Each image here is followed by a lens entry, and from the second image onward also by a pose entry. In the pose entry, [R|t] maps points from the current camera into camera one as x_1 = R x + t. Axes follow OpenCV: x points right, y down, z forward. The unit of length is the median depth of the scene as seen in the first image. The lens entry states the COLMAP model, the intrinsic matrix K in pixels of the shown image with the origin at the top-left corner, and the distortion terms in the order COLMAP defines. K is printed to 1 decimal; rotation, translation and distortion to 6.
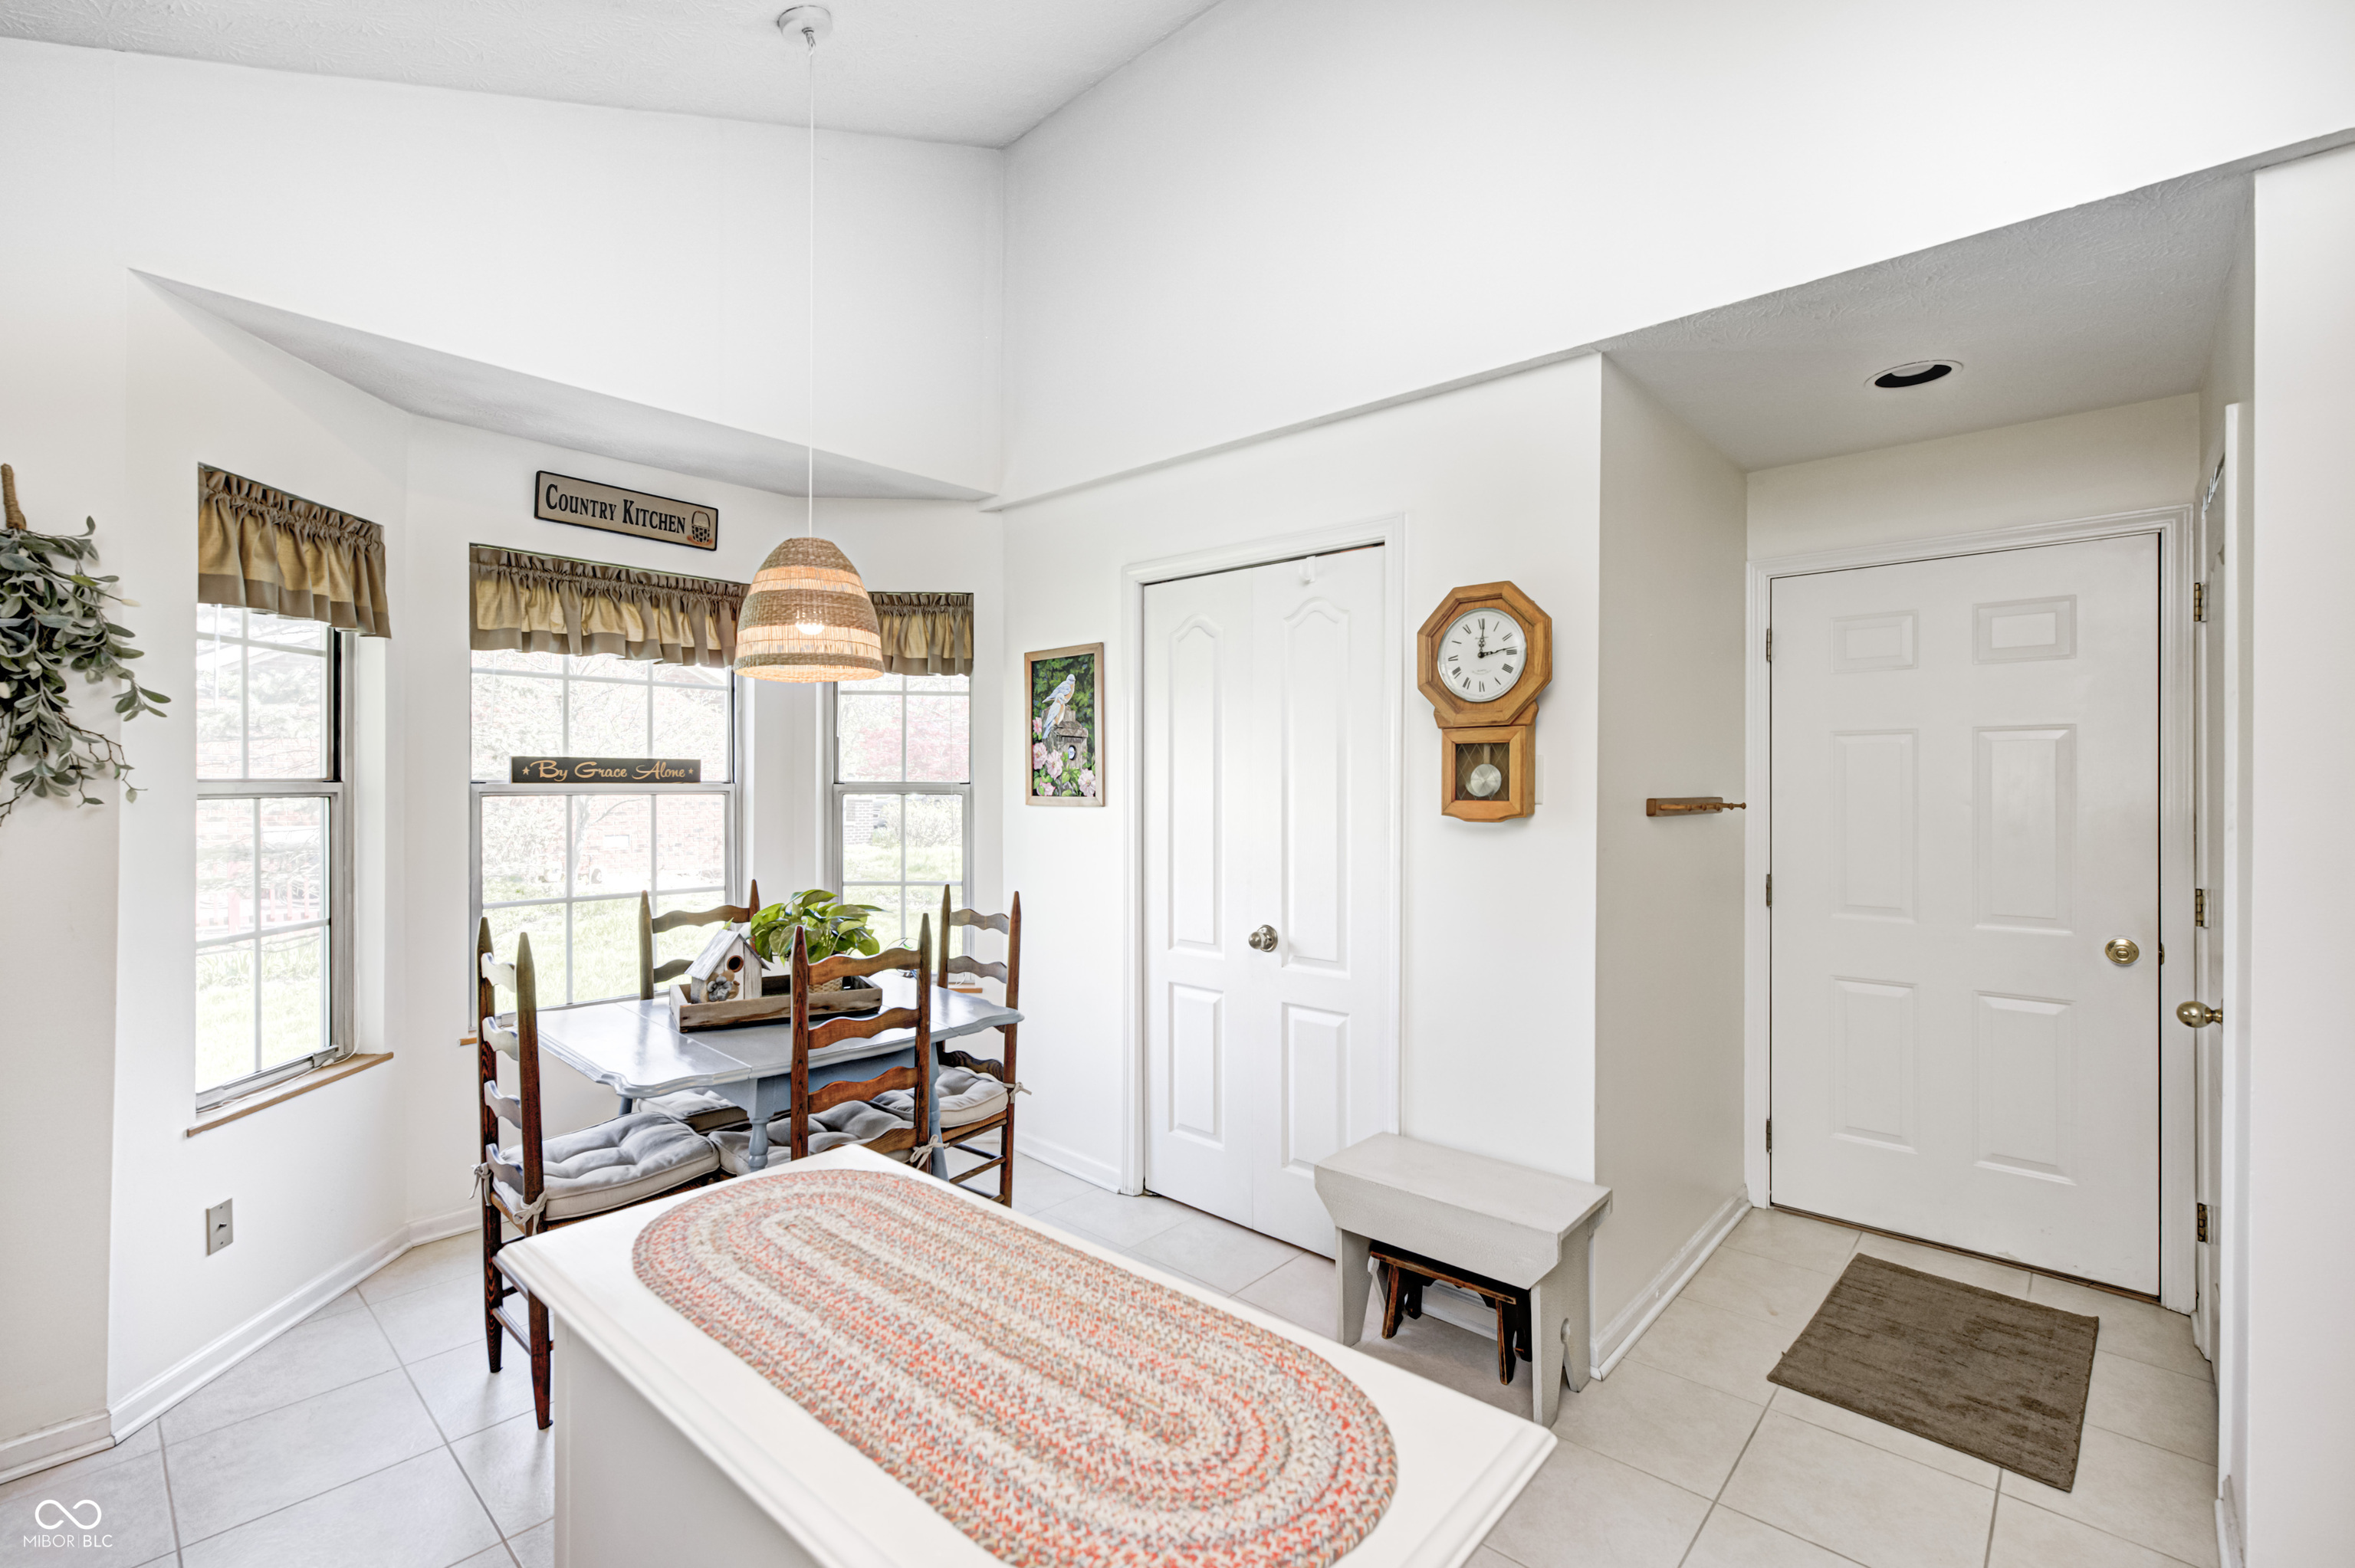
lens RADIAL K [[1032.5, 0, 1175.6], [0, 1032.5, 779.5], [0, 0, 1]] dist [0.002022, -0.000021]
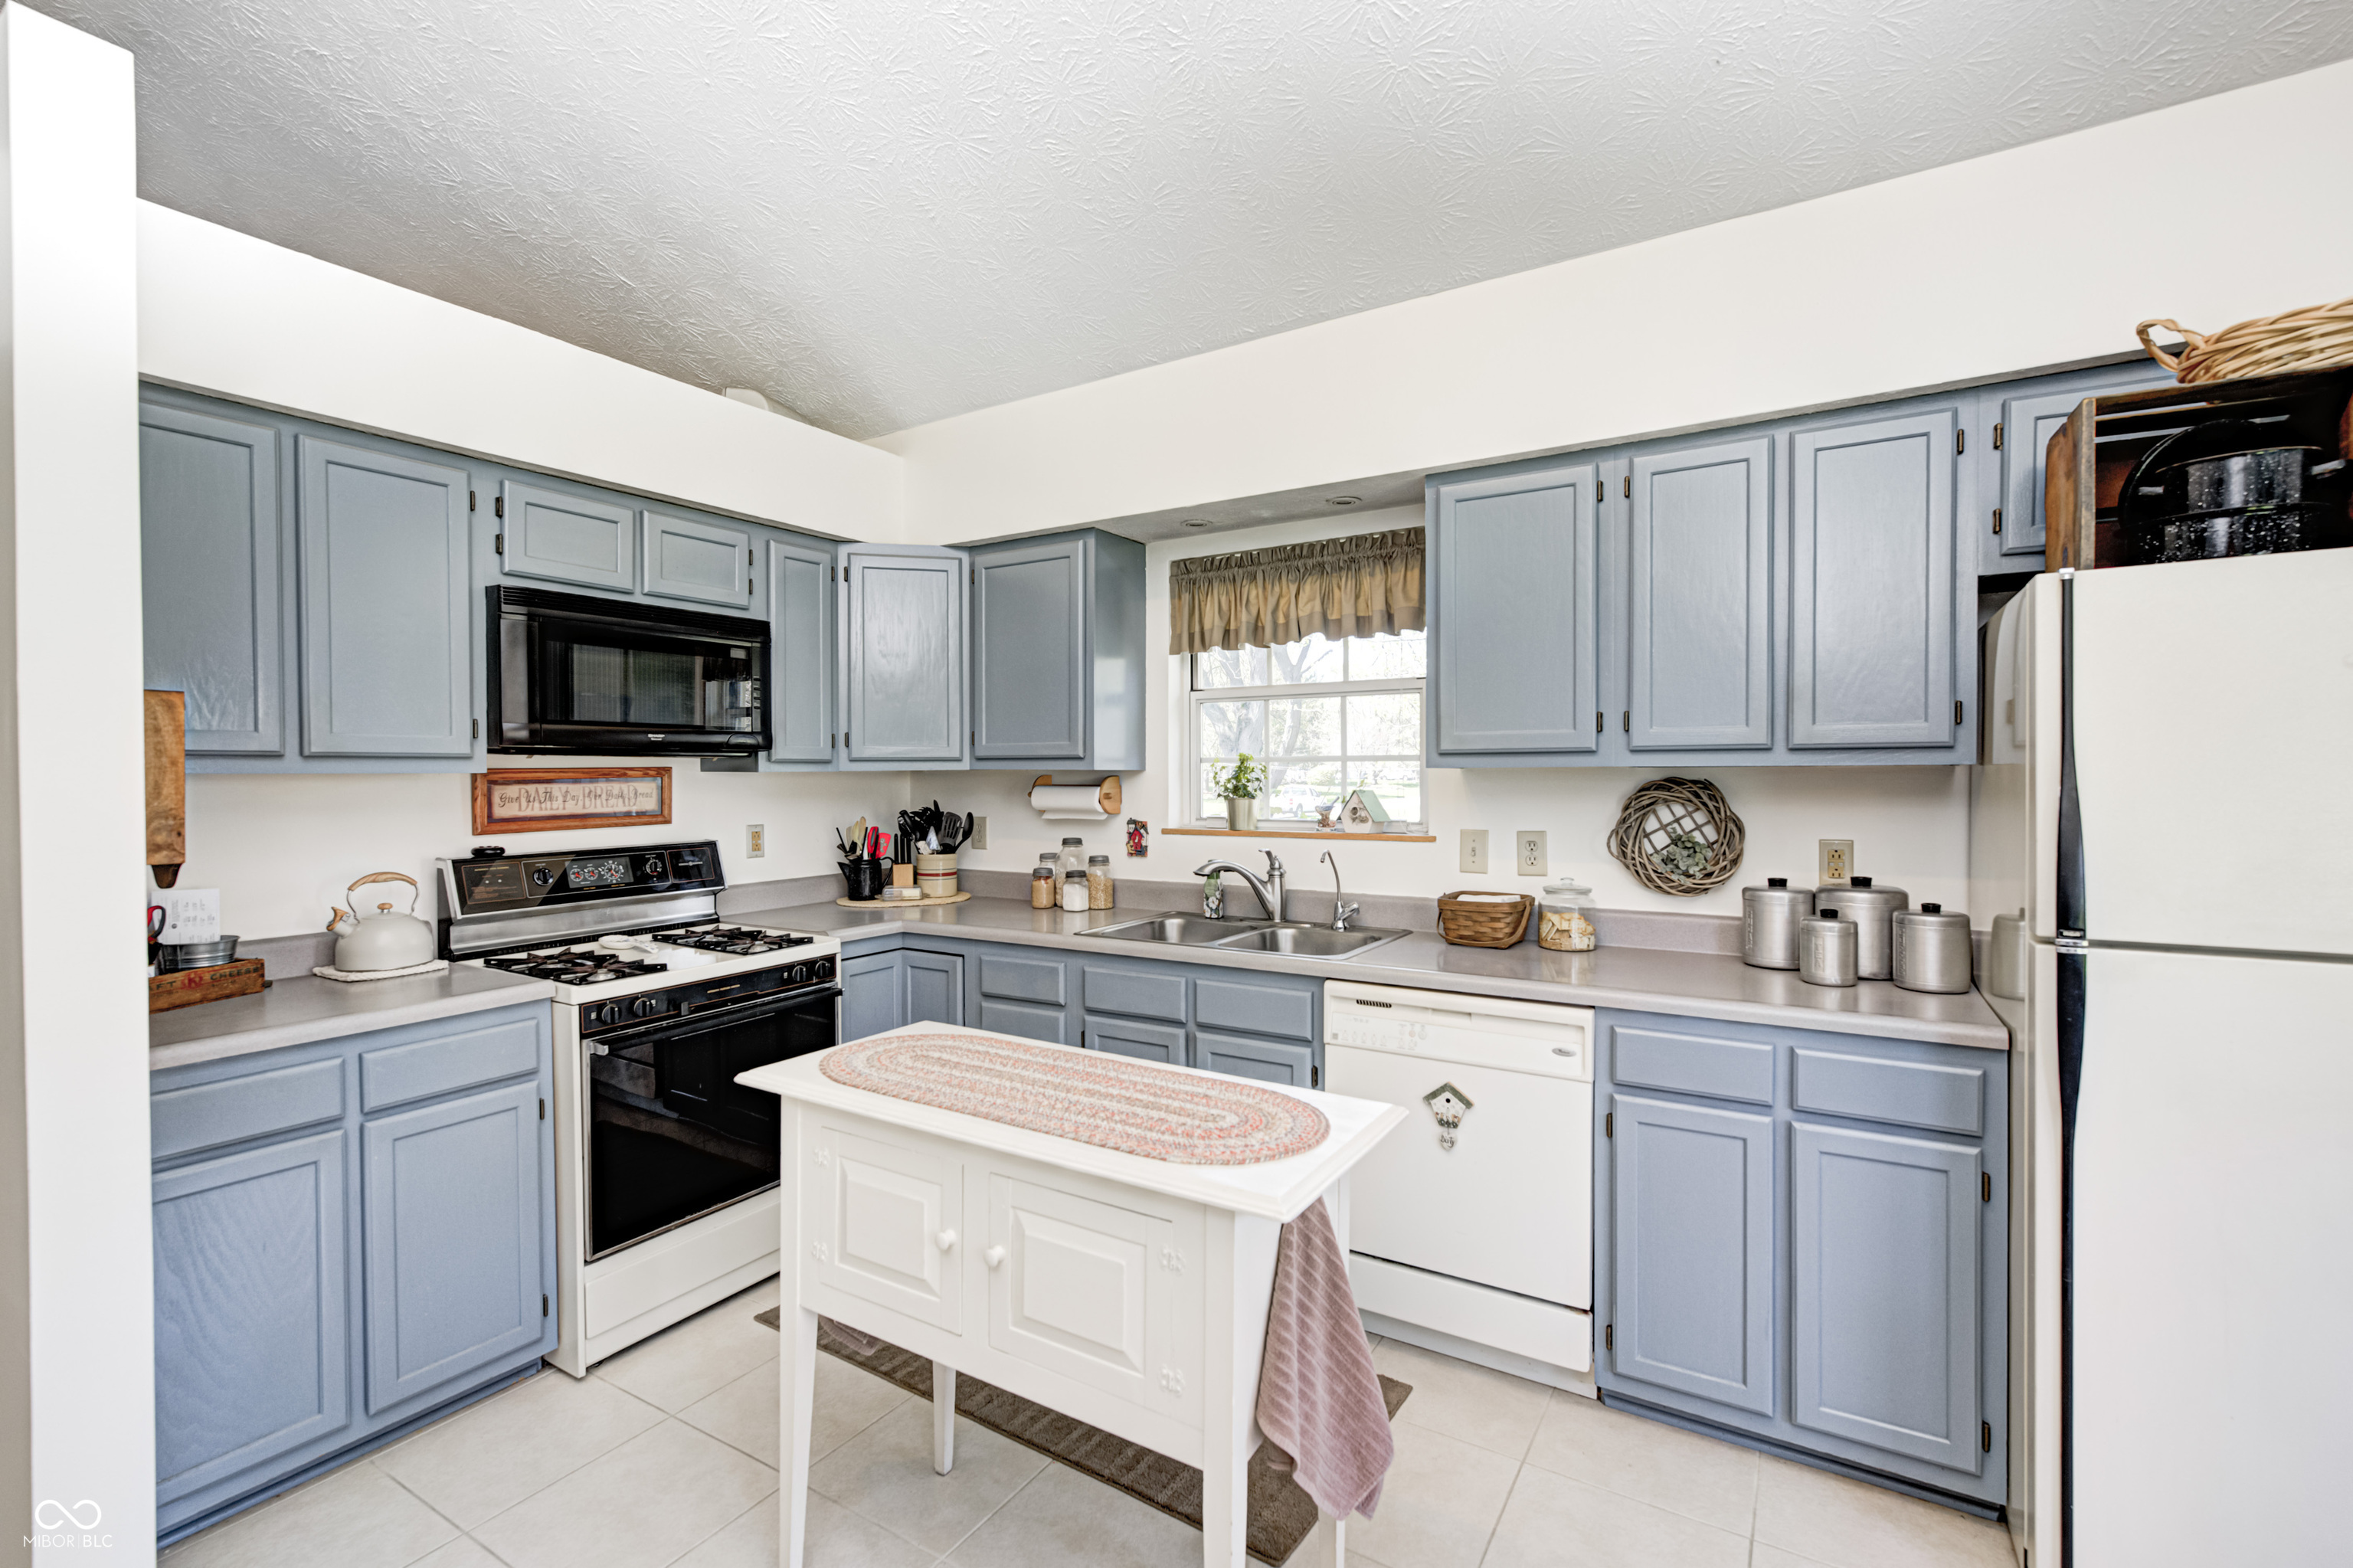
lens RADIAL K [[1031.8, 0, 1177.4], [0, 1031.8, 776.5], [0, 0, 1]] dist [0.002022, -0.000021]
pose [[-0.982795, -0.001570, -0.184692, -0.042729], [-0.000633, 0.999987, -0.005131, 0.007308], [0.184698, -0.004926, -0.982783, 1.029828]]
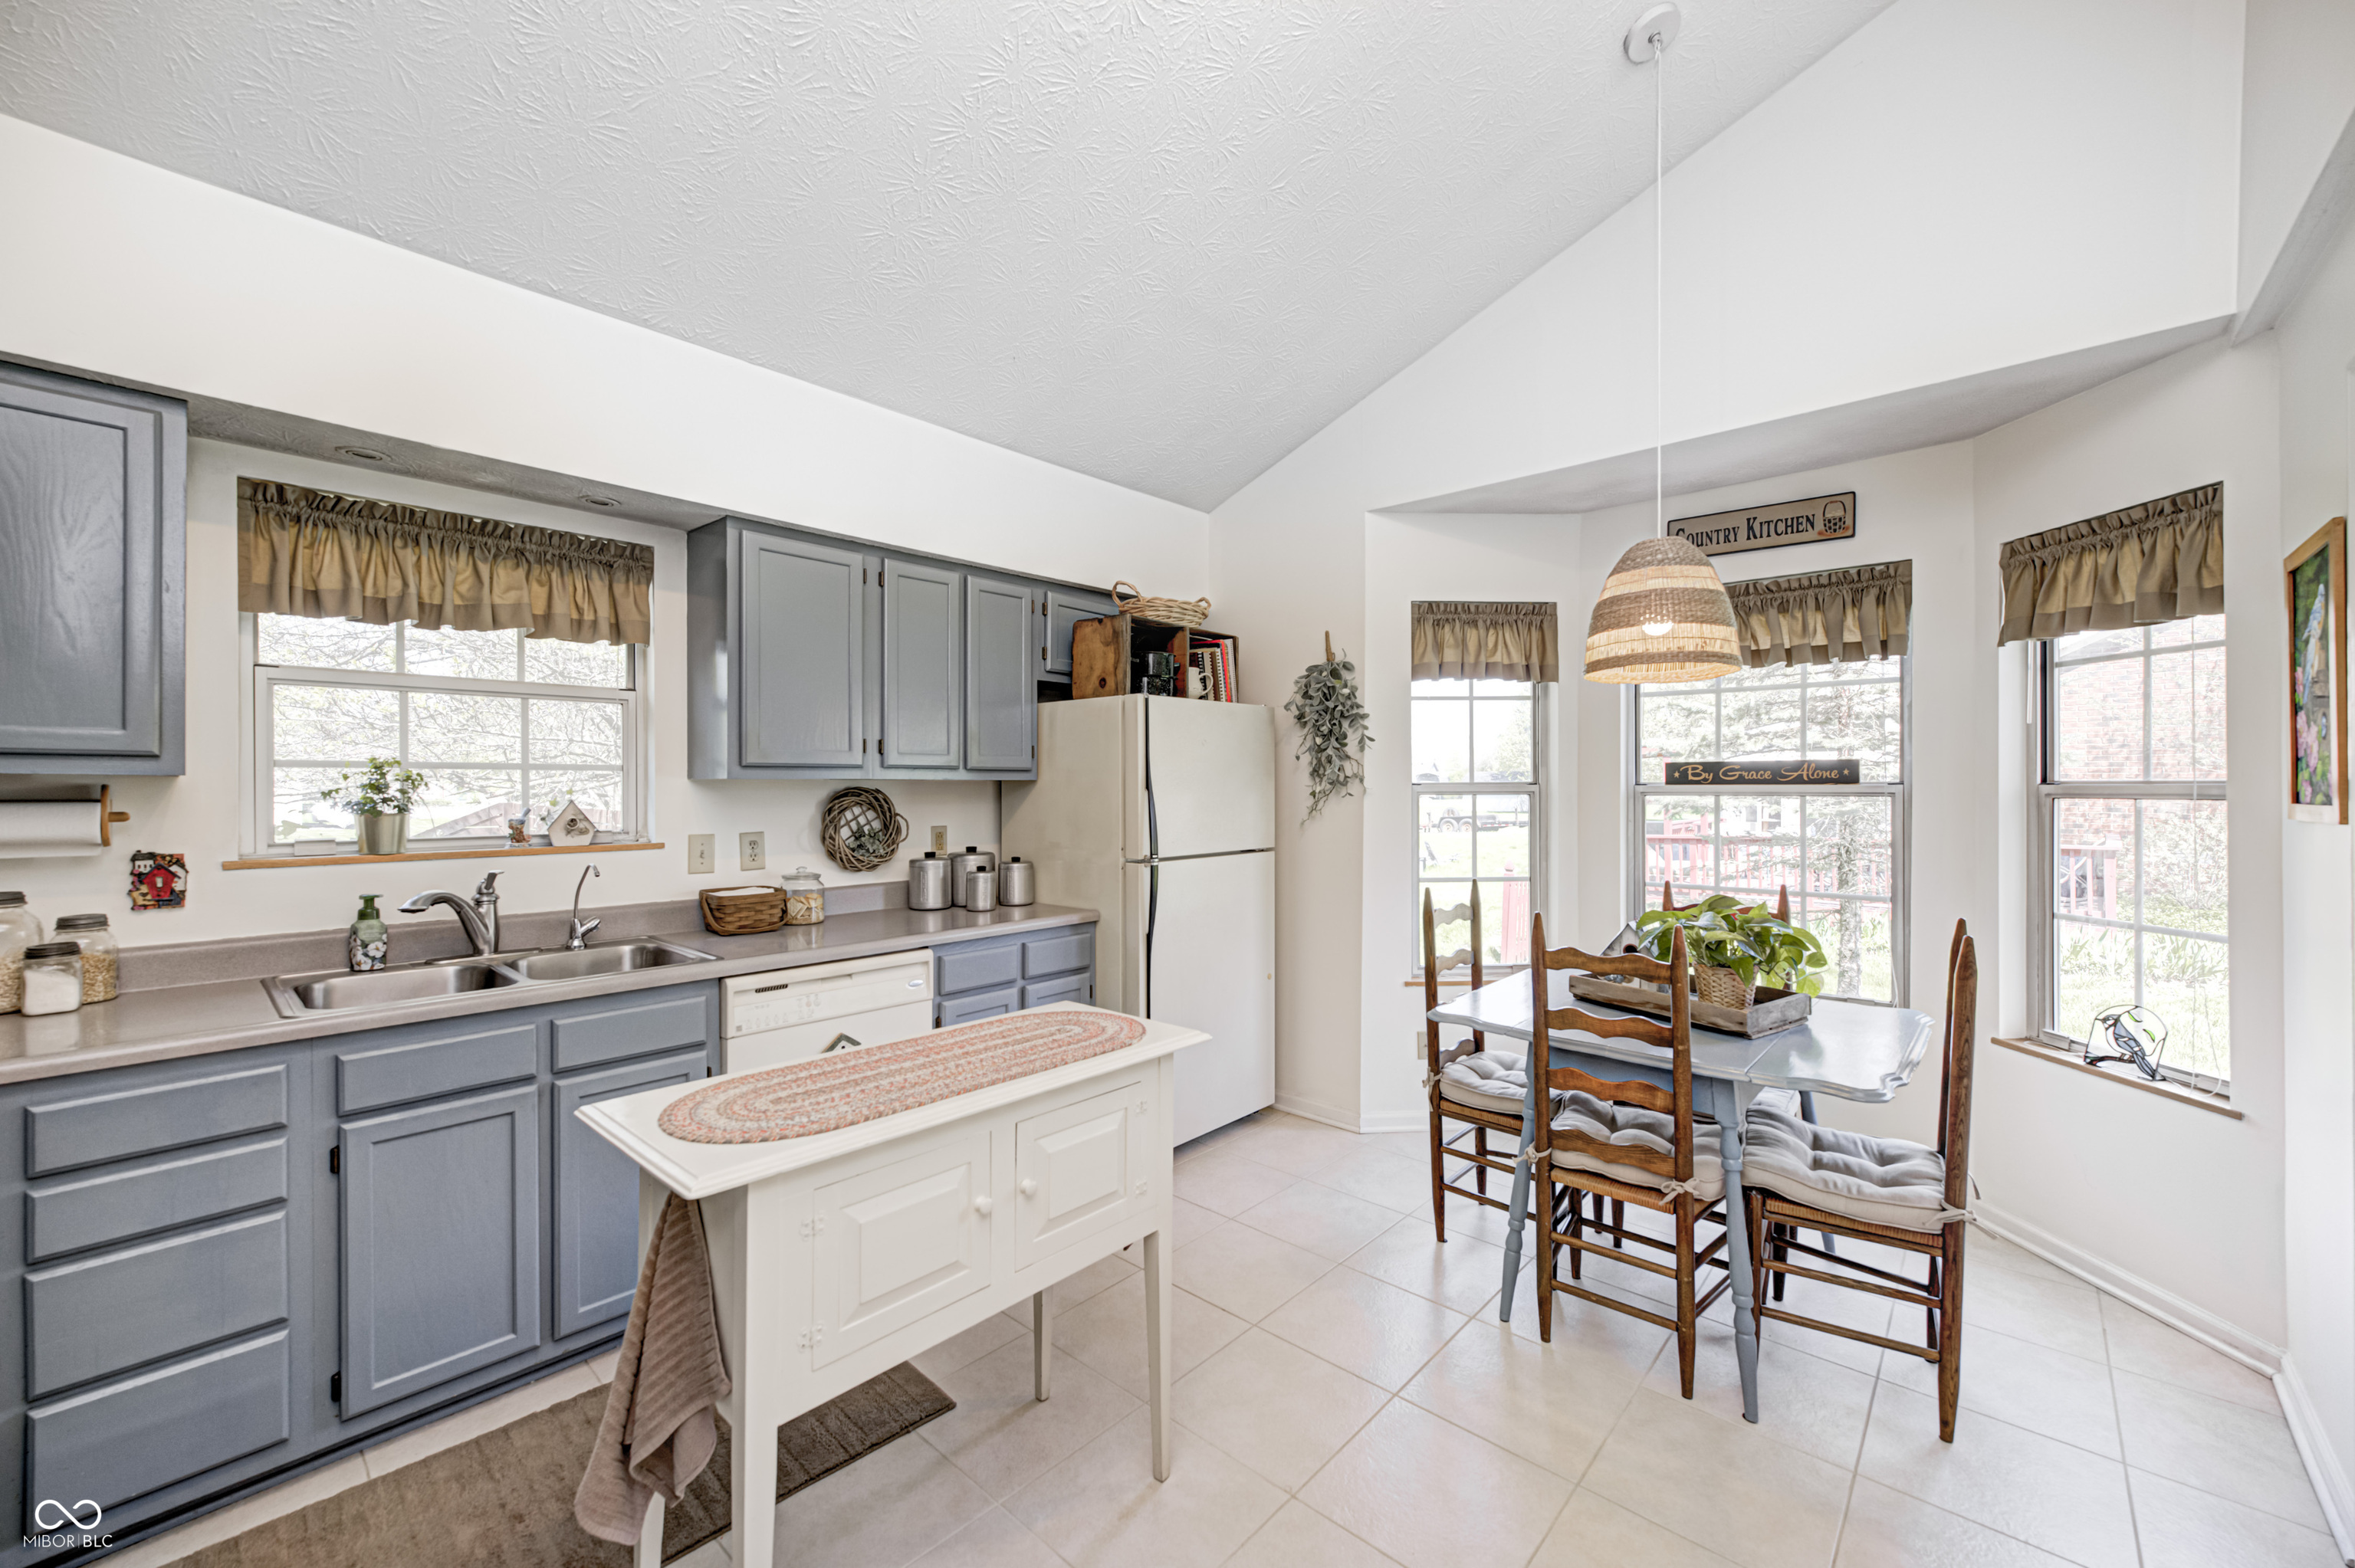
lens RADIAL K [[920.4, 0, 1174.1], [0, 920.4, 788.7], [0, 0, 1]] dist [0.000725, 0.000014]
pose [[0.002470, 0.000668, -0.999997, 0.558576], [0.004584, 0.999989, 0.000679, 0.005975], [0.999986, -0.004586, 0.002467, 0.546358]]
